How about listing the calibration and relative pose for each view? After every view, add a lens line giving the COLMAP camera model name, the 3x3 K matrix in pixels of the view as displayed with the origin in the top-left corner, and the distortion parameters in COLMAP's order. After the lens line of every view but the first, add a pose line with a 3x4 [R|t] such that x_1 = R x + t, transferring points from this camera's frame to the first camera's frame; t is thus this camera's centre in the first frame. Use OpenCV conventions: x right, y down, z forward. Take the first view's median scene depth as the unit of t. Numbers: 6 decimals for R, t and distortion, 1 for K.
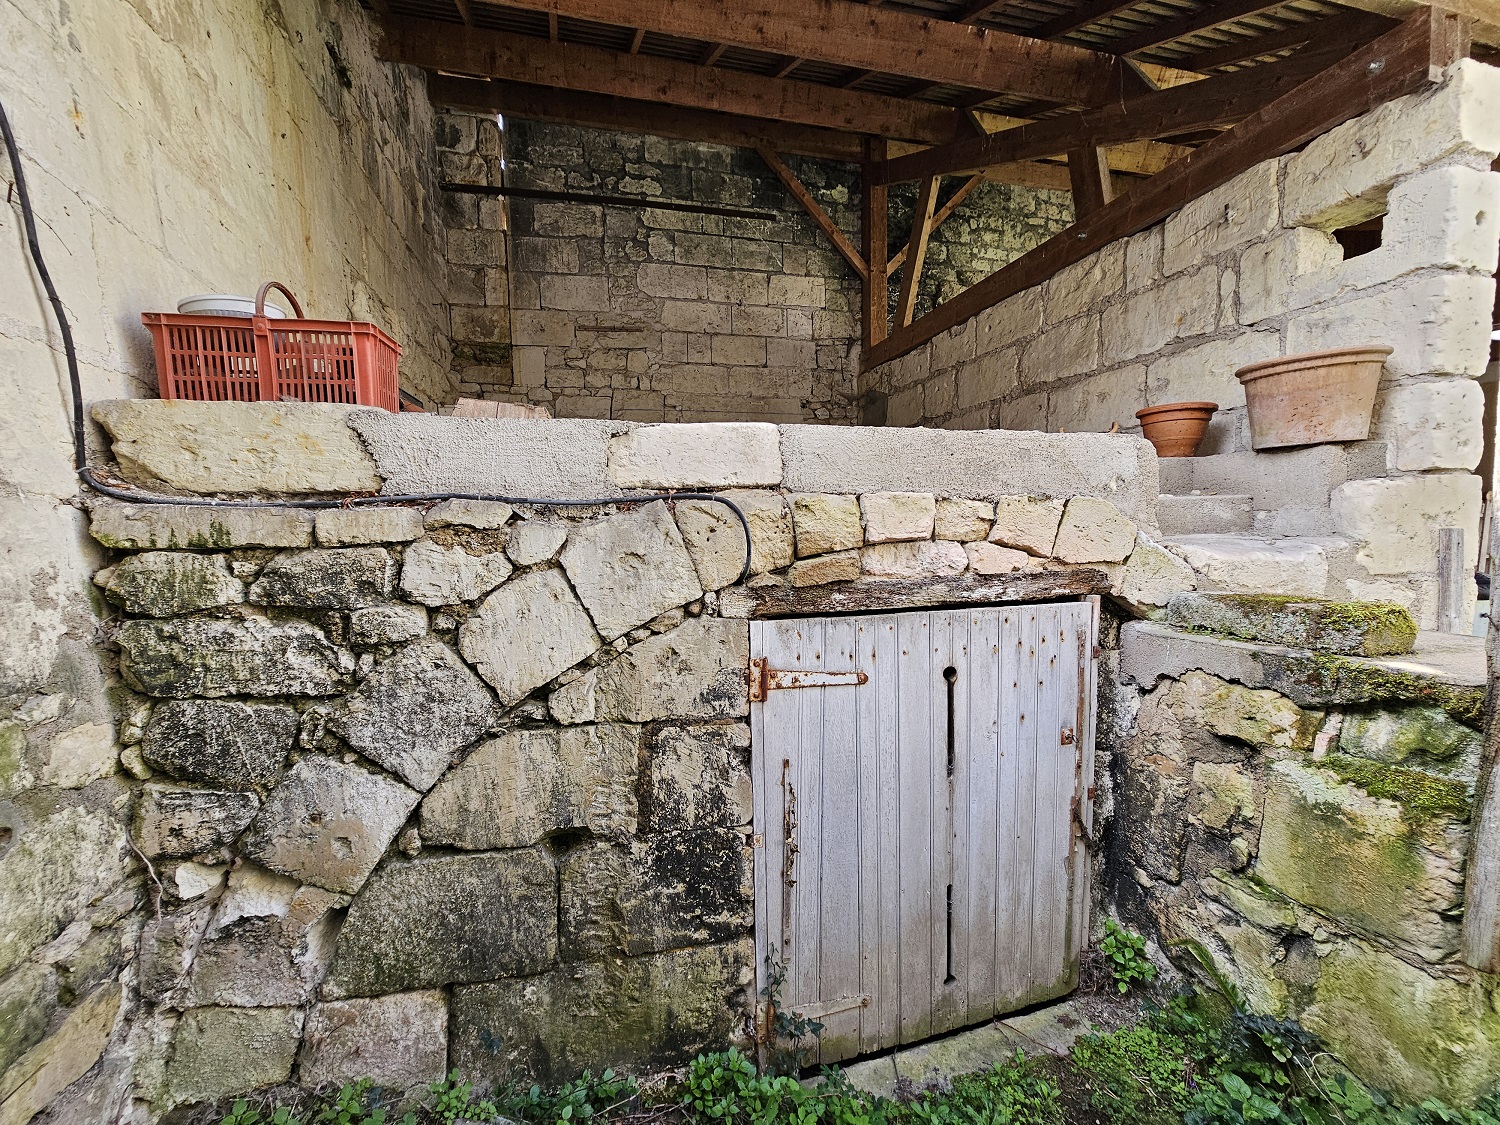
lens RADIAL K [[614.9, 0, 751.9], [0, 614.9, 564.9], [0, 0, 1]] dist [-0.004544, 0.000761]
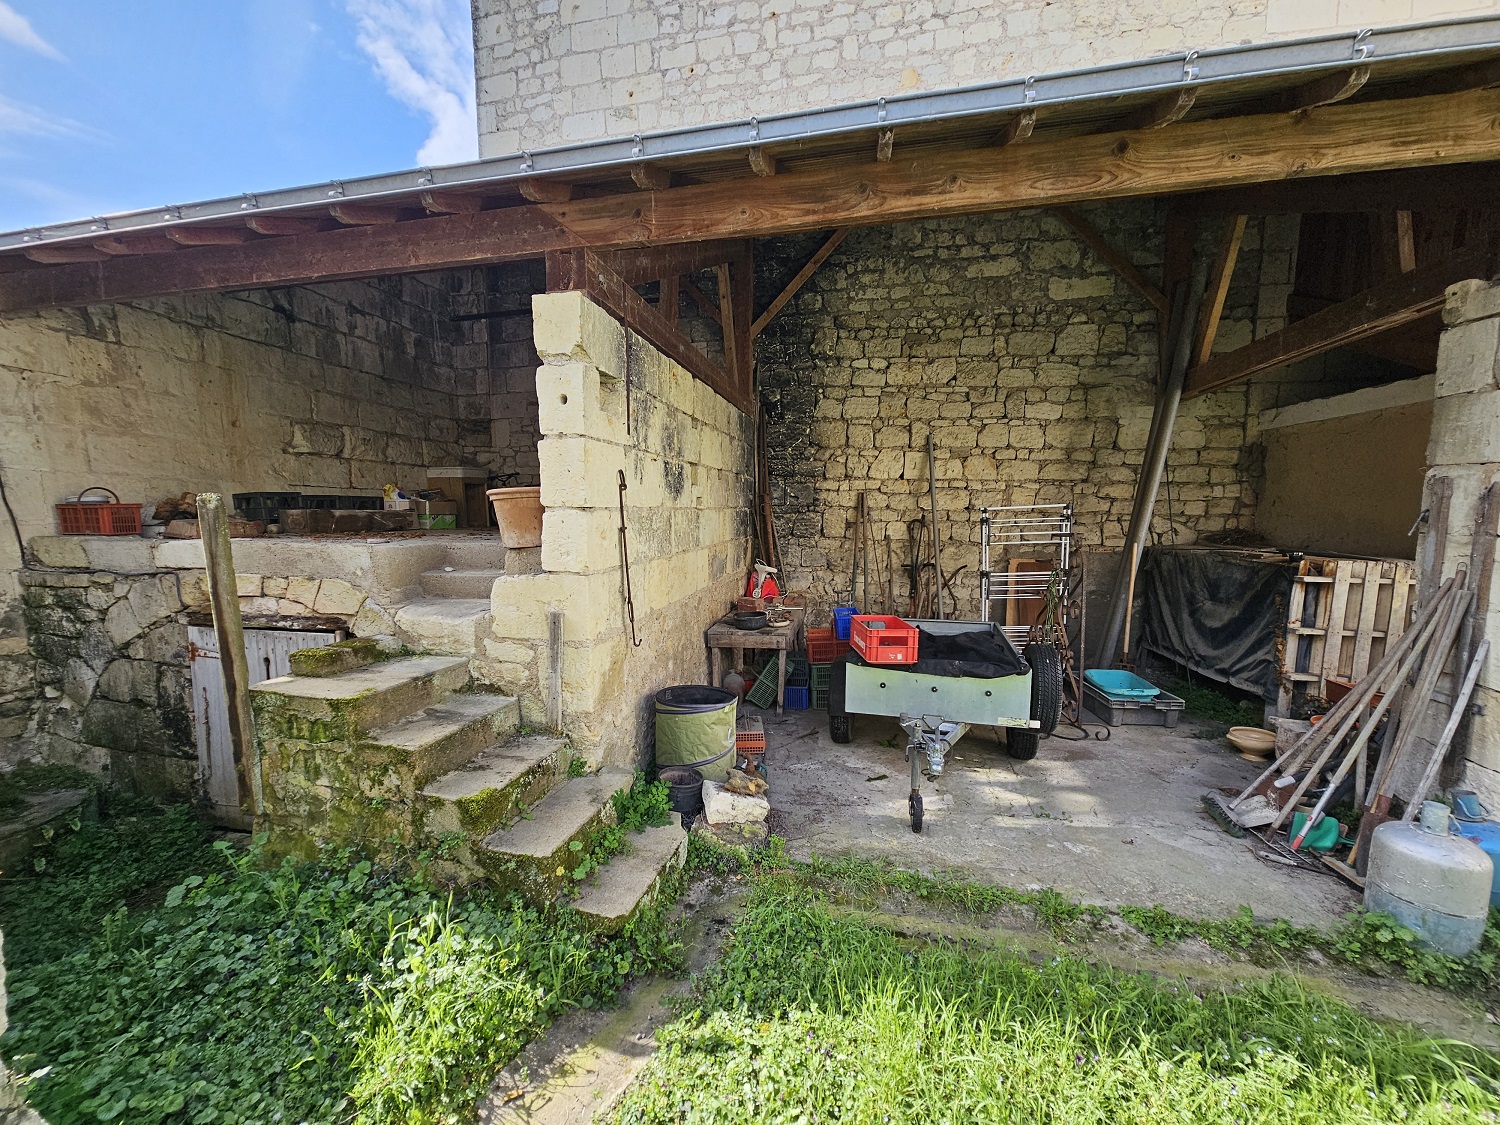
lens RADIAL K [[614.9, 0, 747.2], [0, 614.9, 567.1], [0, 0, 1]] dist [-0.004544, 0.000761]
pose [[0.889758, 0.058442, -0.452676, 3.002252], [-0.045067, 0.998171, 0.040287, -0.332240], [0.454202, -0.015445, 0.890765, -0.122048]]
